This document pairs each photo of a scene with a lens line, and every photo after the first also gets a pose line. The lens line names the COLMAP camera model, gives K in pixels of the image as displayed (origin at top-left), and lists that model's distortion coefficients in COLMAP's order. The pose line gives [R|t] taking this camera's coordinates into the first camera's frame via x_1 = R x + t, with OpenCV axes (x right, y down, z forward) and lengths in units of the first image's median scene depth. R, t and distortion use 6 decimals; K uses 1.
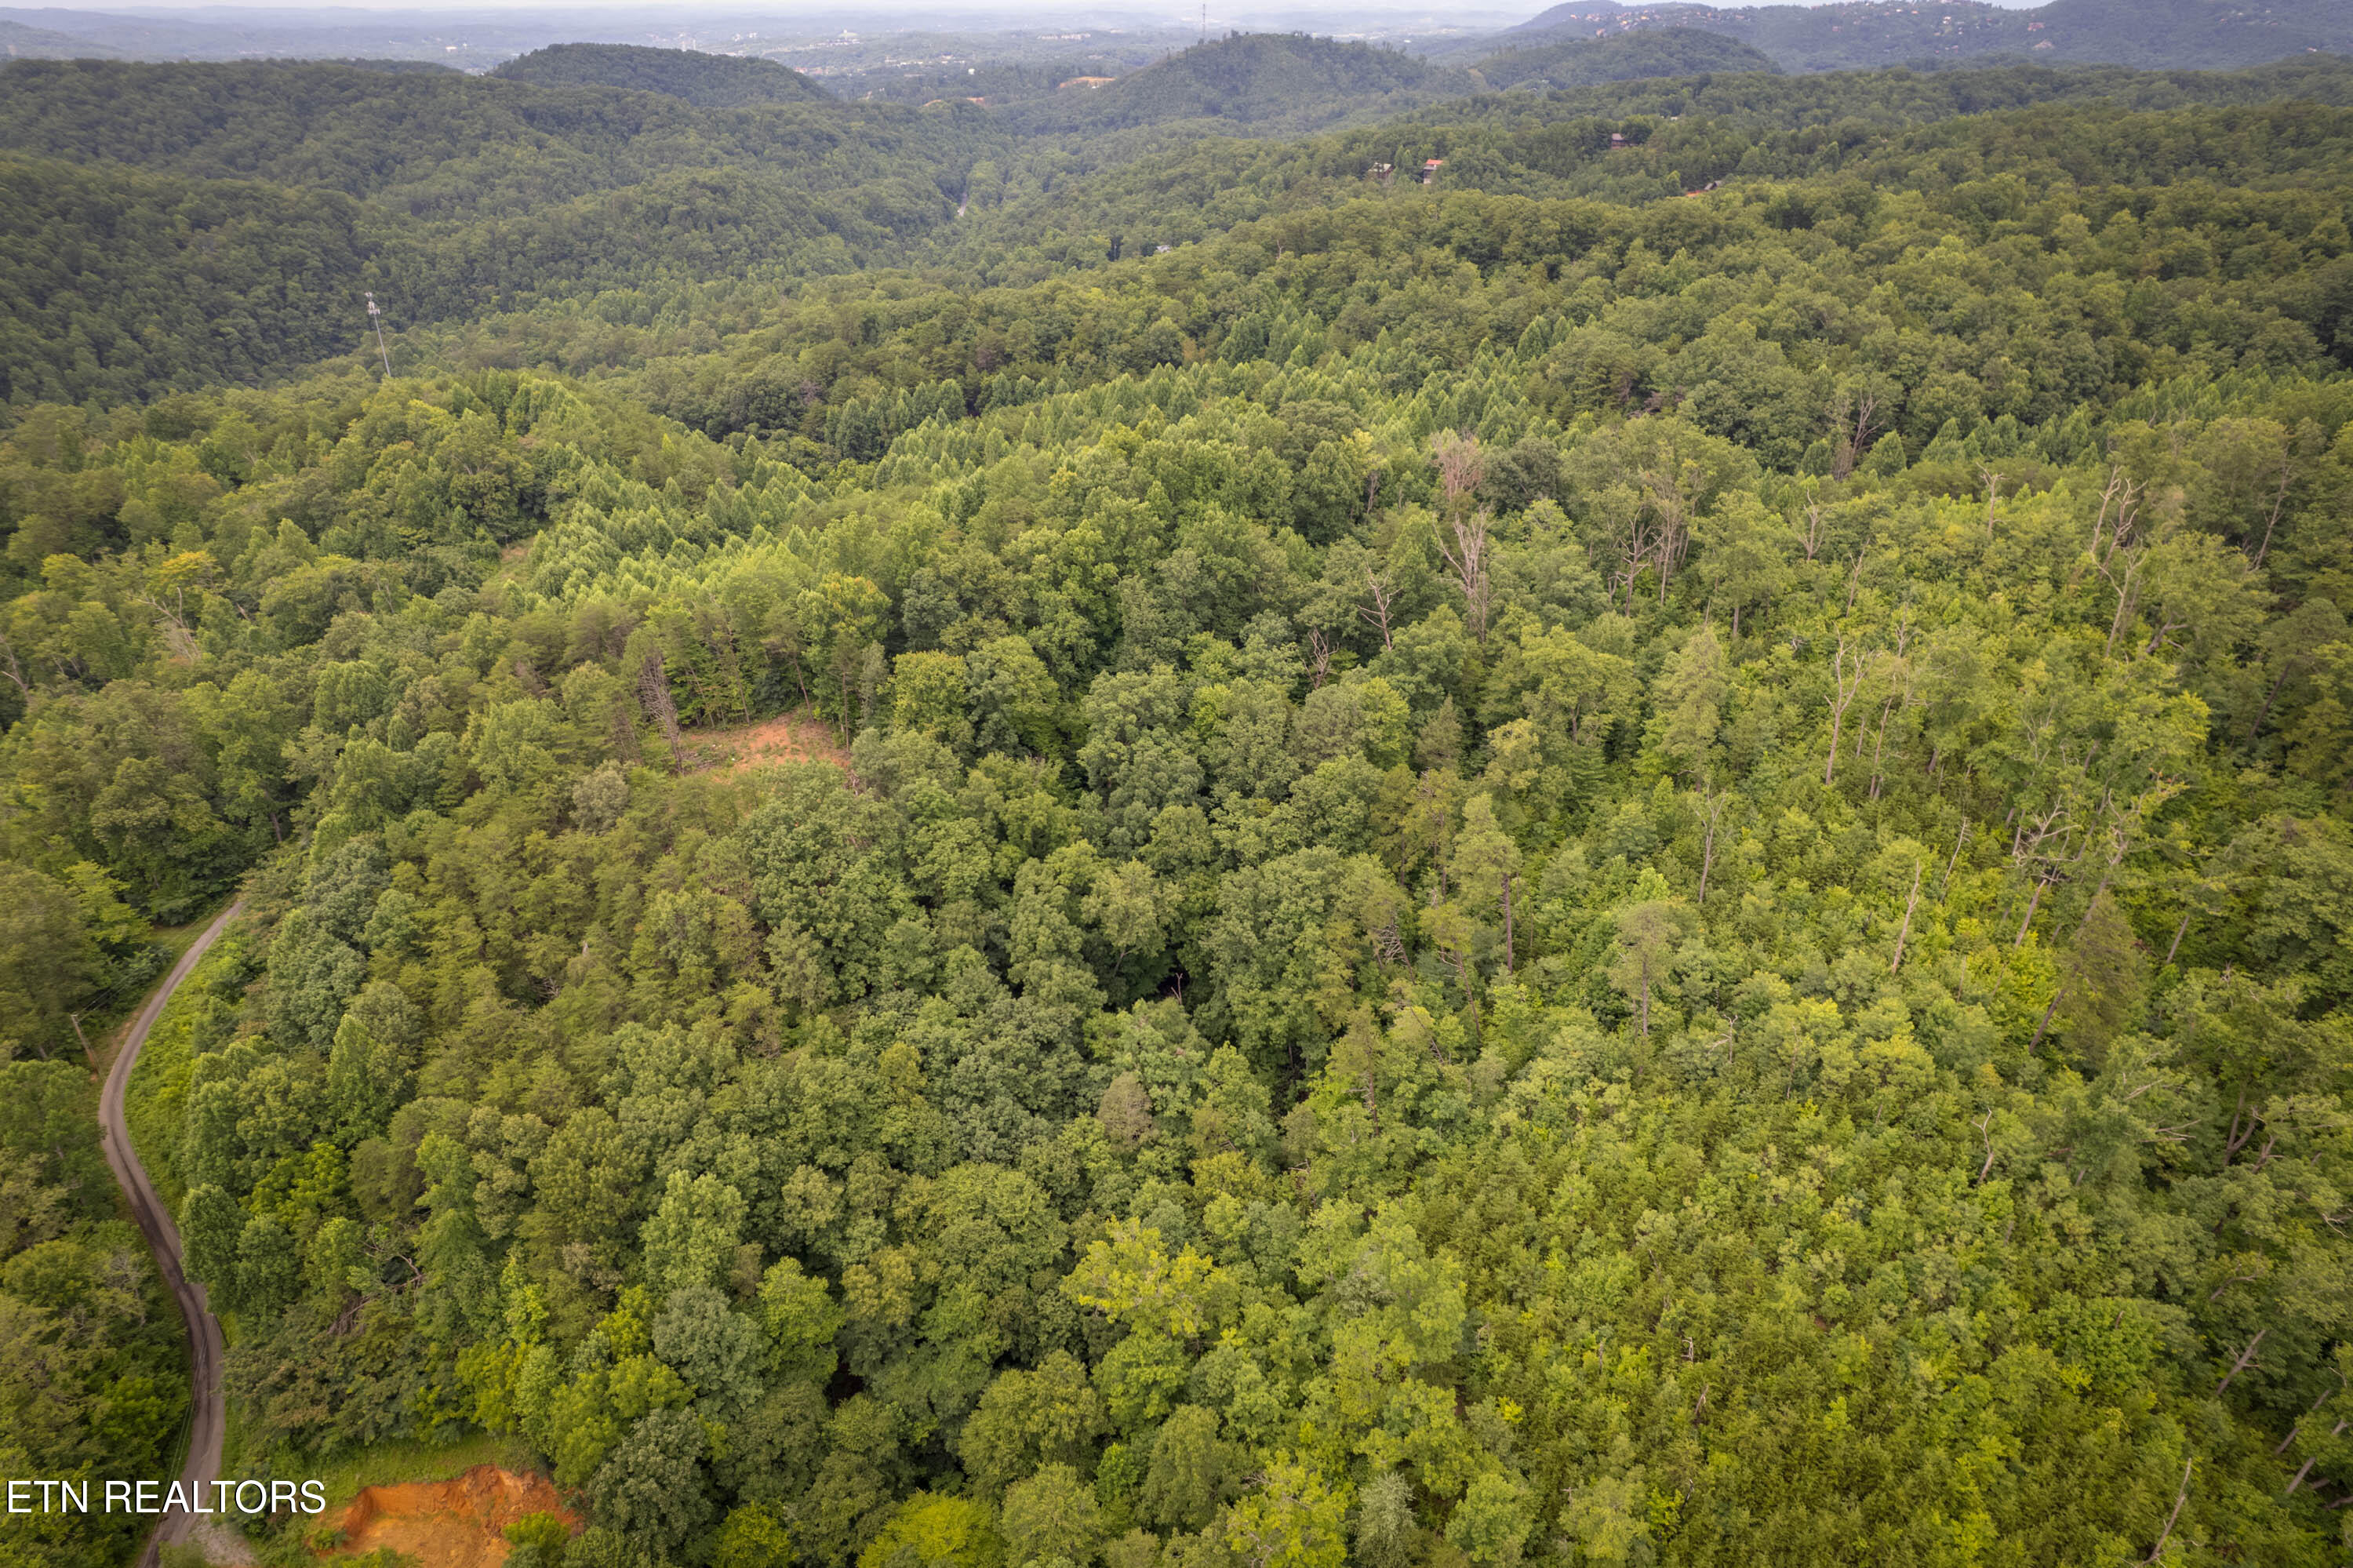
lens RADIAL K [[1512.2, 0, 1182.2], [0, 1512.2, 796.0], [0, 0, 1]] dist [-0.081257, 0.077391]
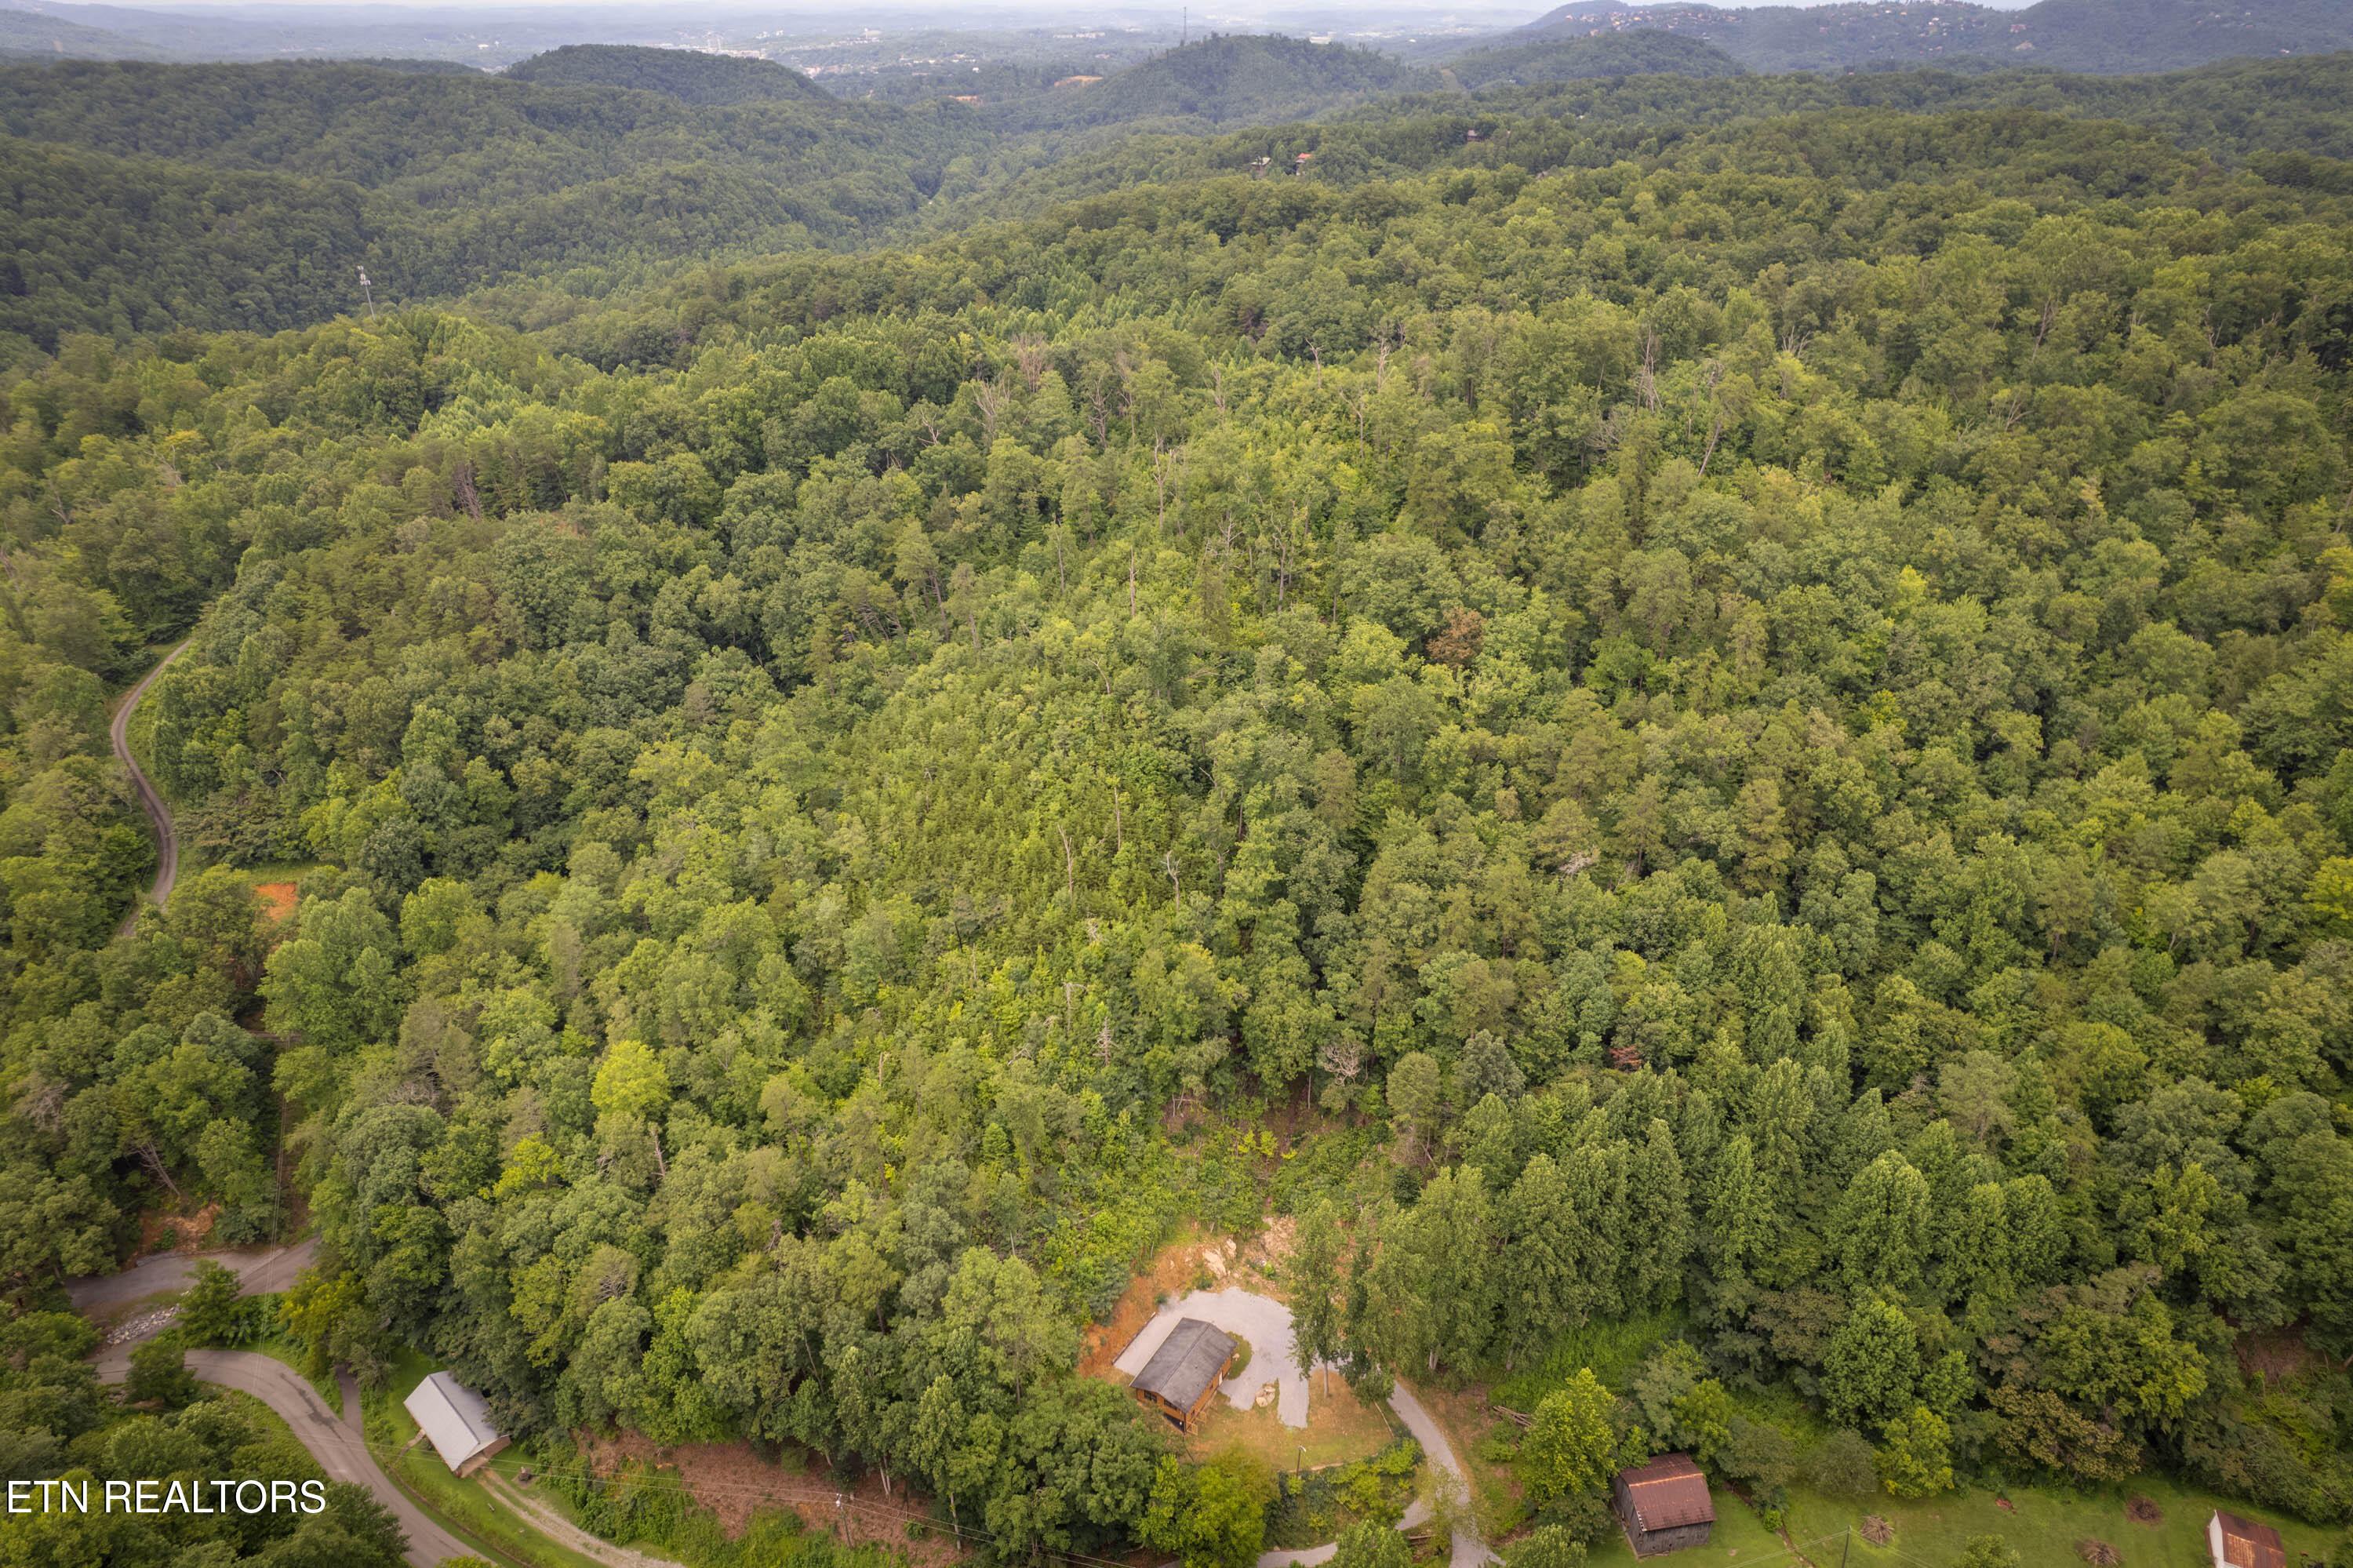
lens RADIAL K [[1512.2, 0, 1182.2], [0, 1512.2, 796.0], [0, 0, 1]] dist [-0.081257, 0.077391]
pose [[0.999789, 0.010192, -0.017812, 0.205143], [-0.010164, 0.999947, 0.001652, 0.115446], [0.017828, -0.001471, 0.999840, -0.260671]]
